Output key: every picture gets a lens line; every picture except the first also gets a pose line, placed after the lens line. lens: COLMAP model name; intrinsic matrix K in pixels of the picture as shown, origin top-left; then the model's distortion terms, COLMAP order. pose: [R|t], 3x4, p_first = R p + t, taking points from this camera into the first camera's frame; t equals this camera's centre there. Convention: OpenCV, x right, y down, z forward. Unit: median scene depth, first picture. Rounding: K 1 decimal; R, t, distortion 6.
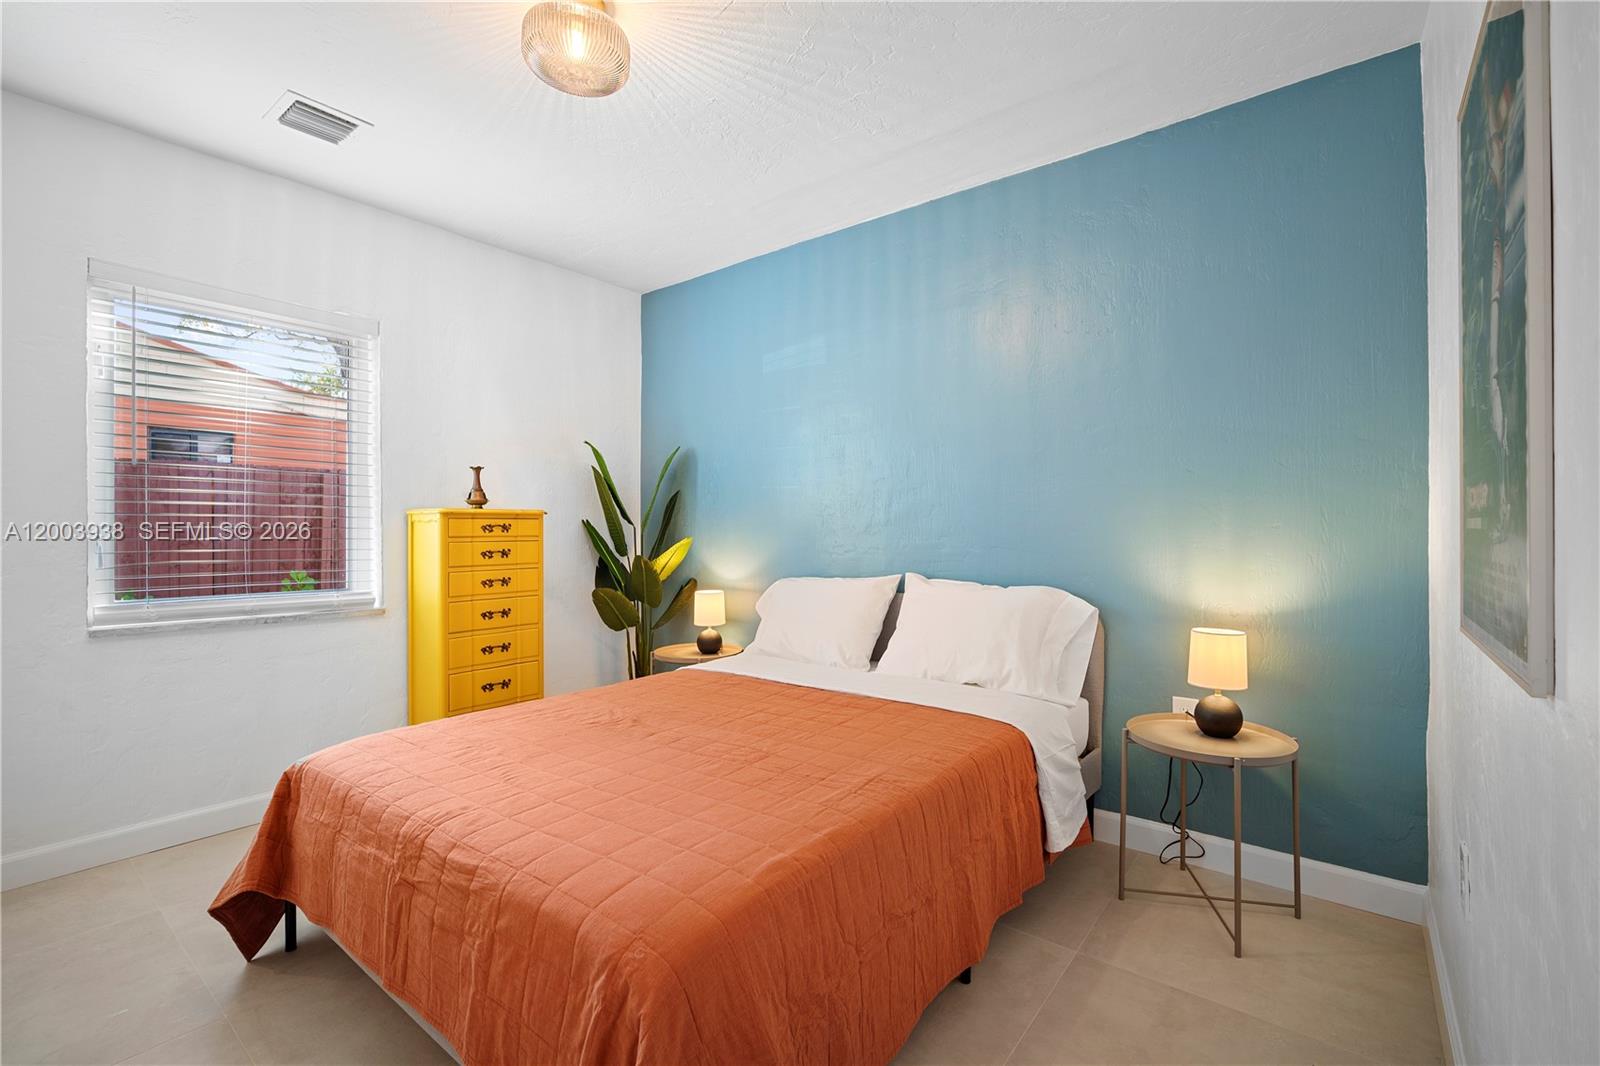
lens RADIAL K [[693.0, 0, 790.5], [0, 693.0, 530.9], [0, 0, 1]] dist [-0.007958, 0.003076]
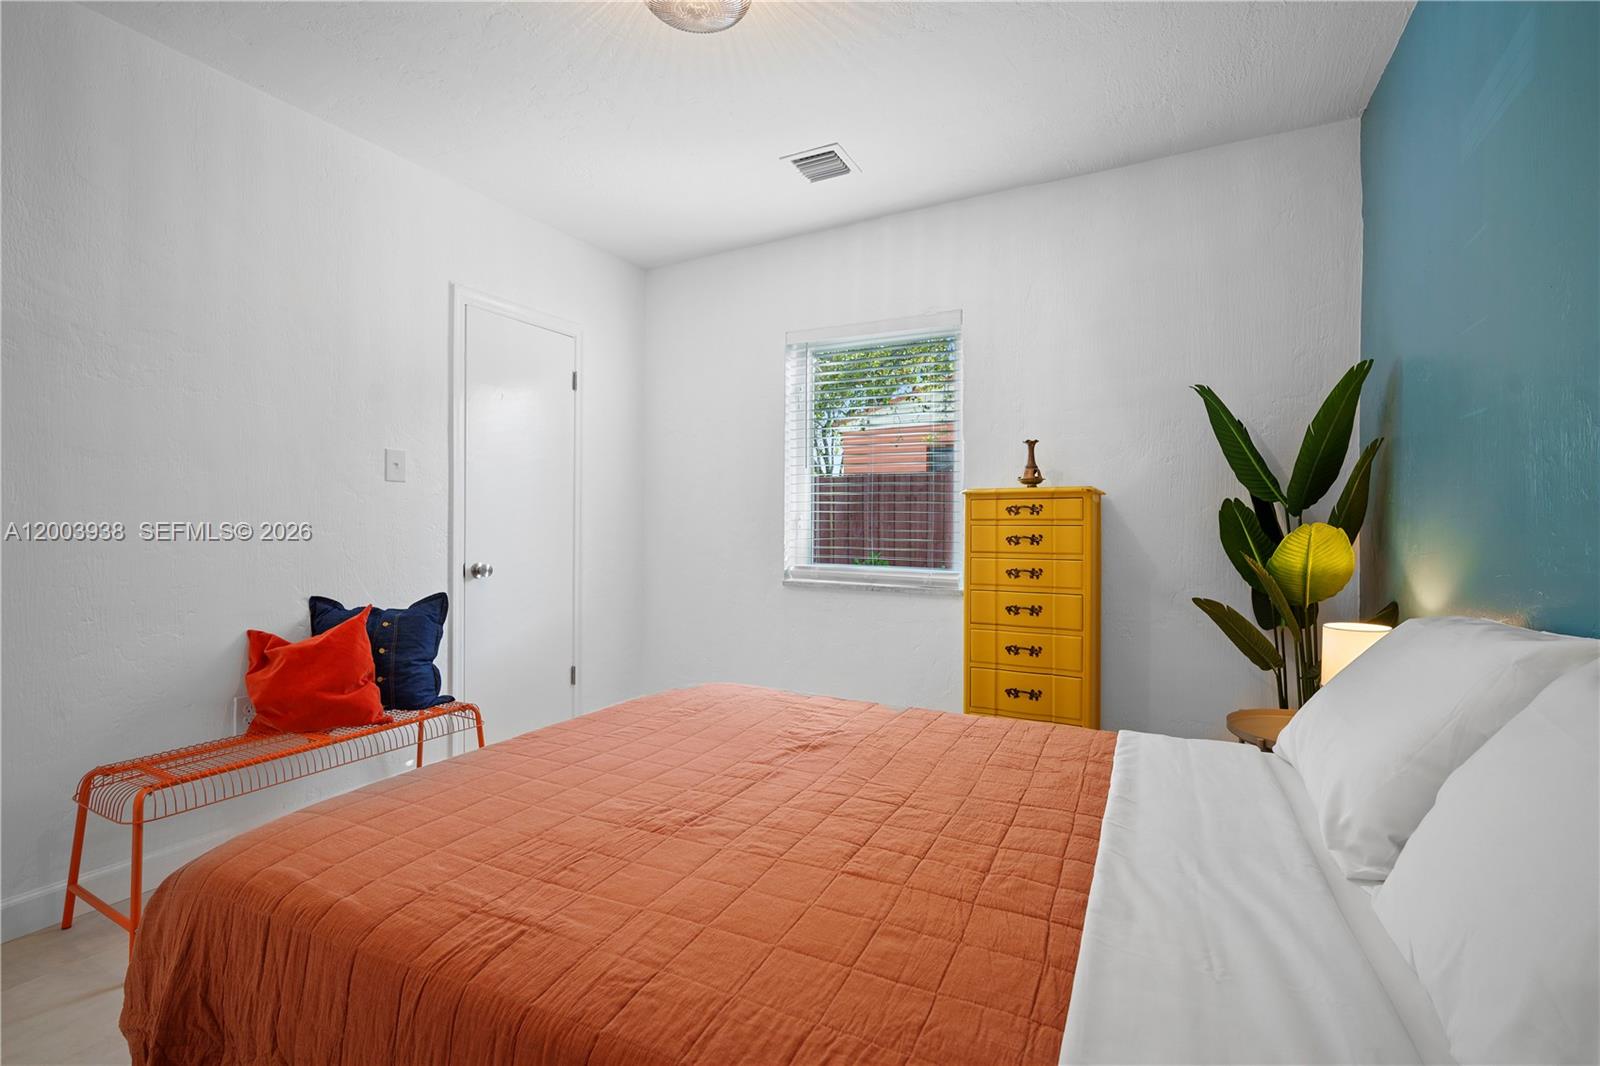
lens RADIAL K [[693.0, 0, 792.4], [0, 693.0, 526.9], [0, 0, 1]] dist [-0.007958, 0.003076]
pose [[0.197942, 0.007088, -0.980188, 0.360756], [-0.007280, 0.999957, 0.005761, 0.014327], [0.980187, 0.005995, 0.197985, 0.553805]]
